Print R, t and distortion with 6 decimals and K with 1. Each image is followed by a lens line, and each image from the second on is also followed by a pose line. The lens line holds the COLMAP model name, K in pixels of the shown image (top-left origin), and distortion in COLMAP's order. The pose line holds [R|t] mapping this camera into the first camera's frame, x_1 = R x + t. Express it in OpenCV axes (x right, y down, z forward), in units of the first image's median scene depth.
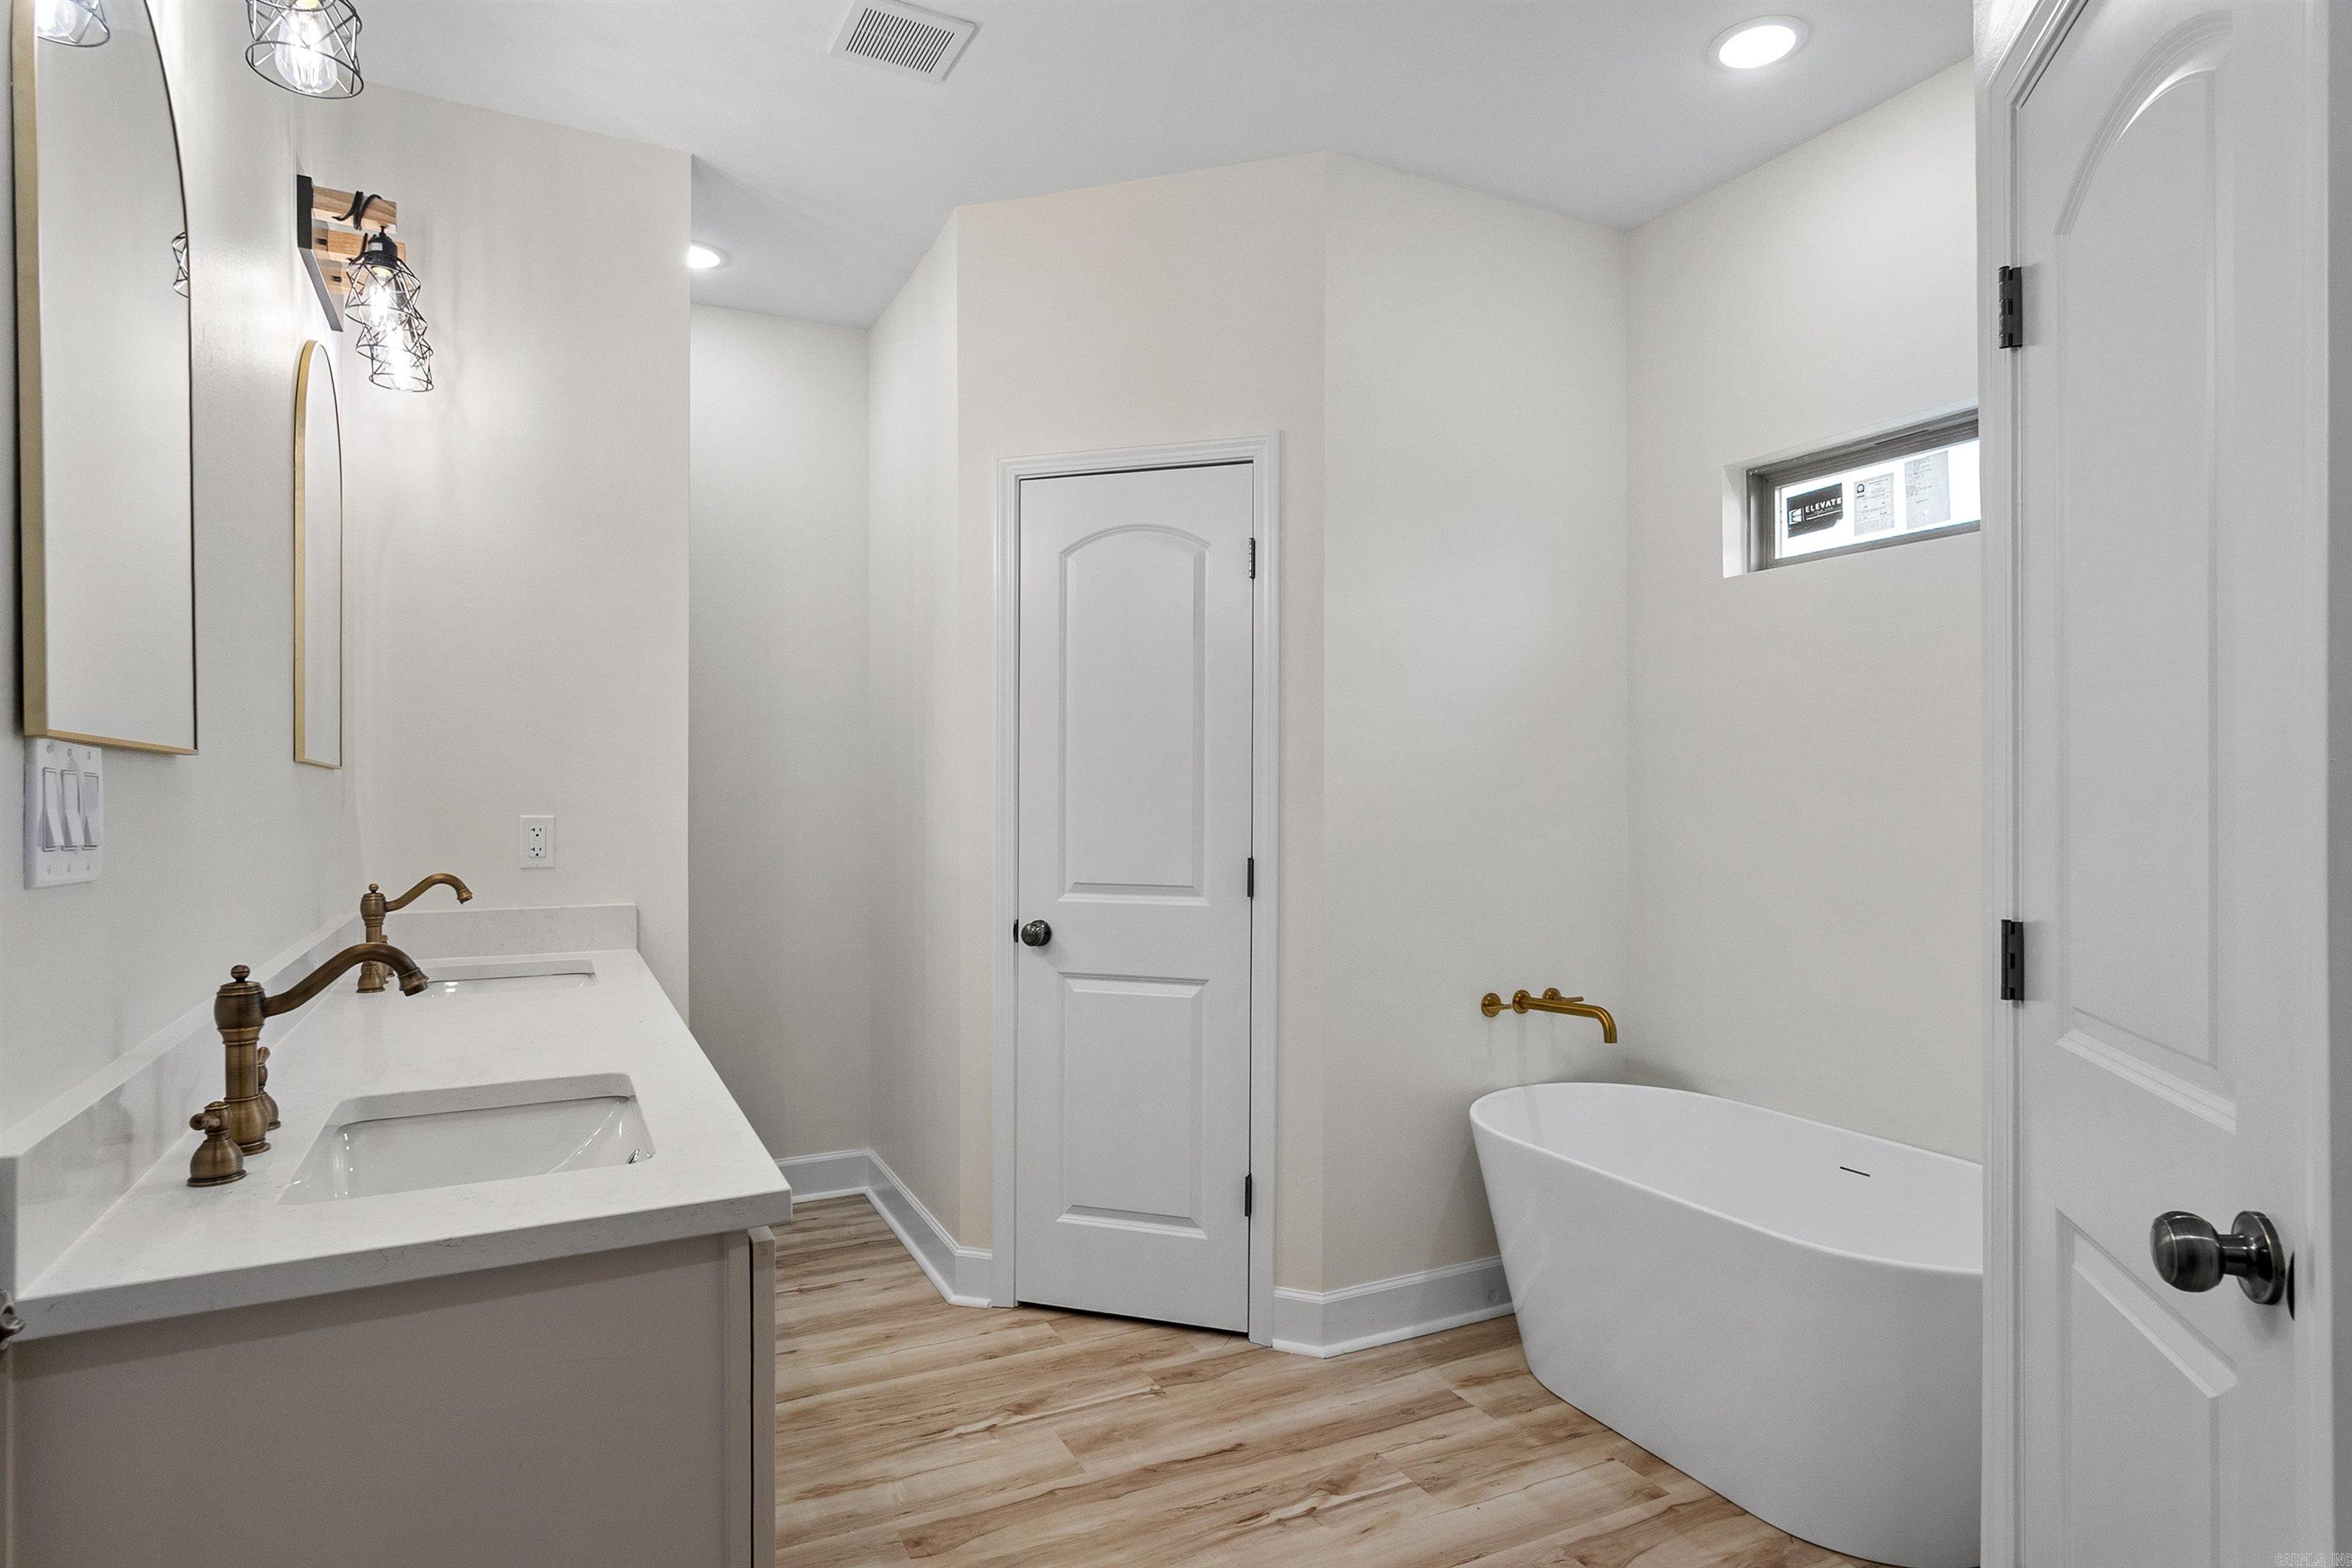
lens RADIAL K [[1286.9, 0, 1161.9], [0, 1286.9, 791.0], [0, 0, 1]] dist [-0.027809, 0.006085]
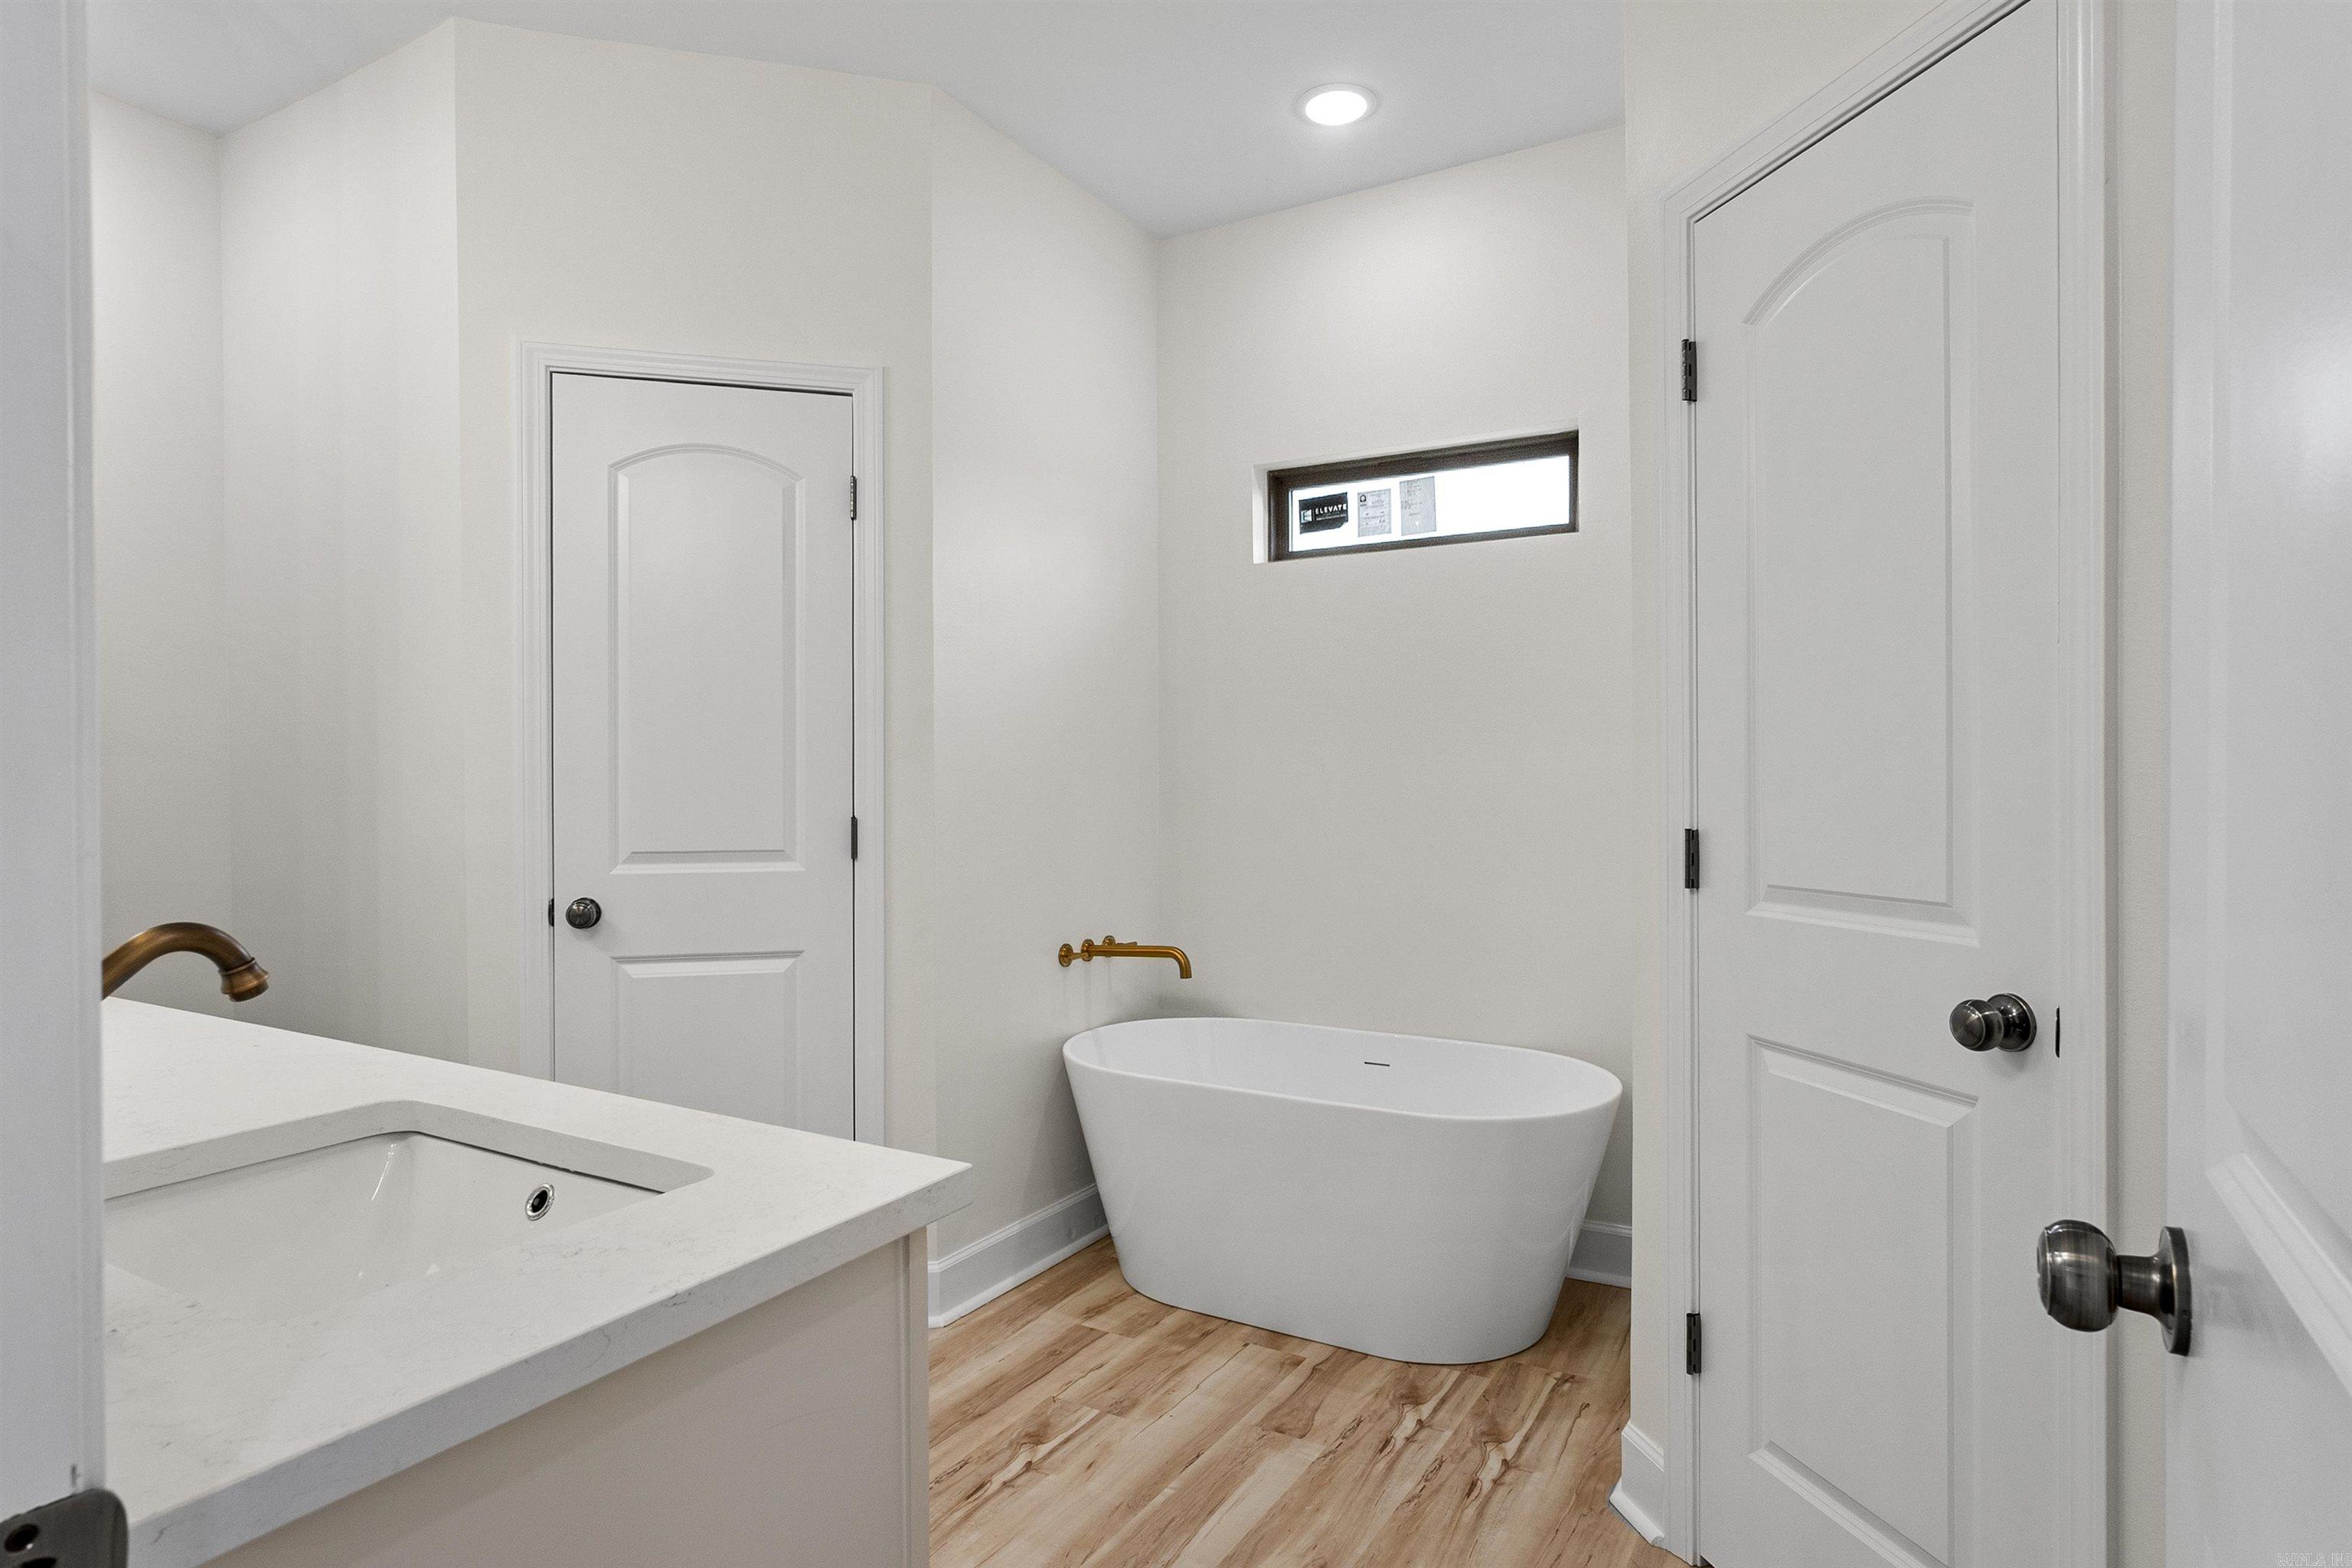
lens RADIAL K [[1286.9, 0, 1184.2], [0, 1286.9, 787.1], [0, 0, 1]] dist [-0.027809, 0.006085]
pose [[0.826181, -0.006395, 0.563368, -0.276896], [0.001085, 0.999952, 0.009759, 0.022691], [-0.563403, -0.007452, 0.826148, 0.094826]]
